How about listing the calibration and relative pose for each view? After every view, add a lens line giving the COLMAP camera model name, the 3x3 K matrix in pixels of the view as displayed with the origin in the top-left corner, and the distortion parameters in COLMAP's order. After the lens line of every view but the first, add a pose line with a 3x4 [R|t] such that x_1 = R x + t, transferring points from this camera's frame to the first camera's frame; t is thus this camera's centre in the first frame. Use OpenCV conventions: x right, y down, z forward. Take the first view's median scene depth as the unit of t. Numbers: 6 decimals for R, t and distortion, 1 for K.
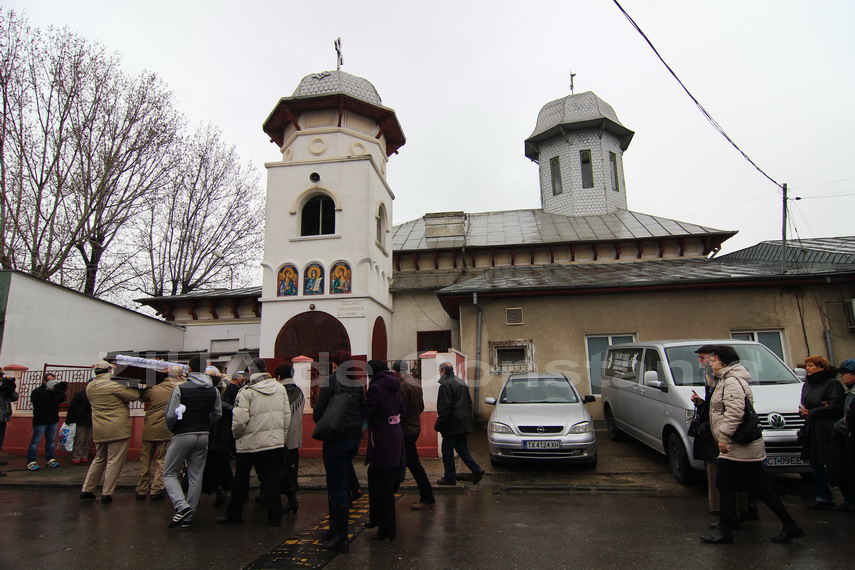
lens RADIAL K [[485.2, 0, 427.5], [0, 485.2, 285.0], [0, 0, 1]] dist [-0.003088, -0.009670]
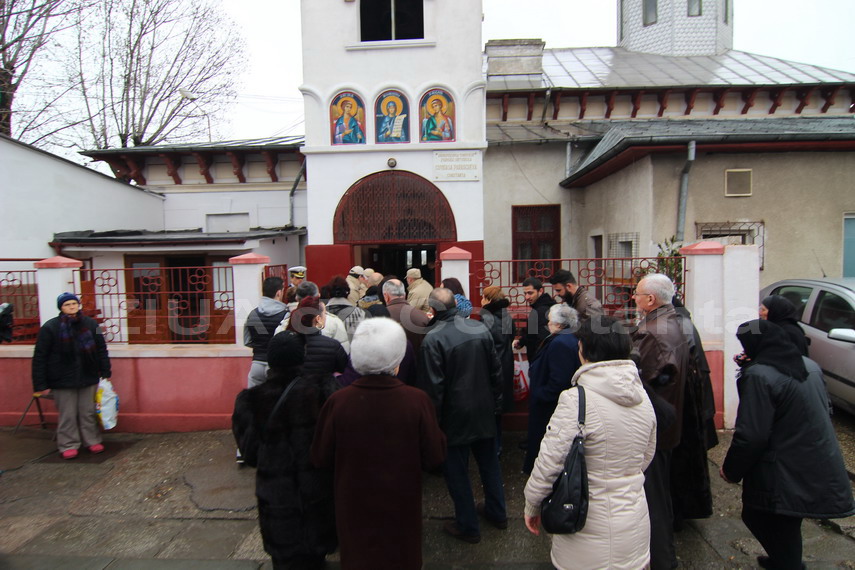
lens RADIAL K [[485.2, 0, 427.5], [0, 485.2, 285.0], [0, 0, 1]] dist [-0.003088, -0.009670]
pose [[0.995745, -0.001986, 0.092132, -0.214323], [-0.021275, 0.967804, 0.250806, 0.033813], [-0.089663, -0.251699, 0.963643, 0.306457]]
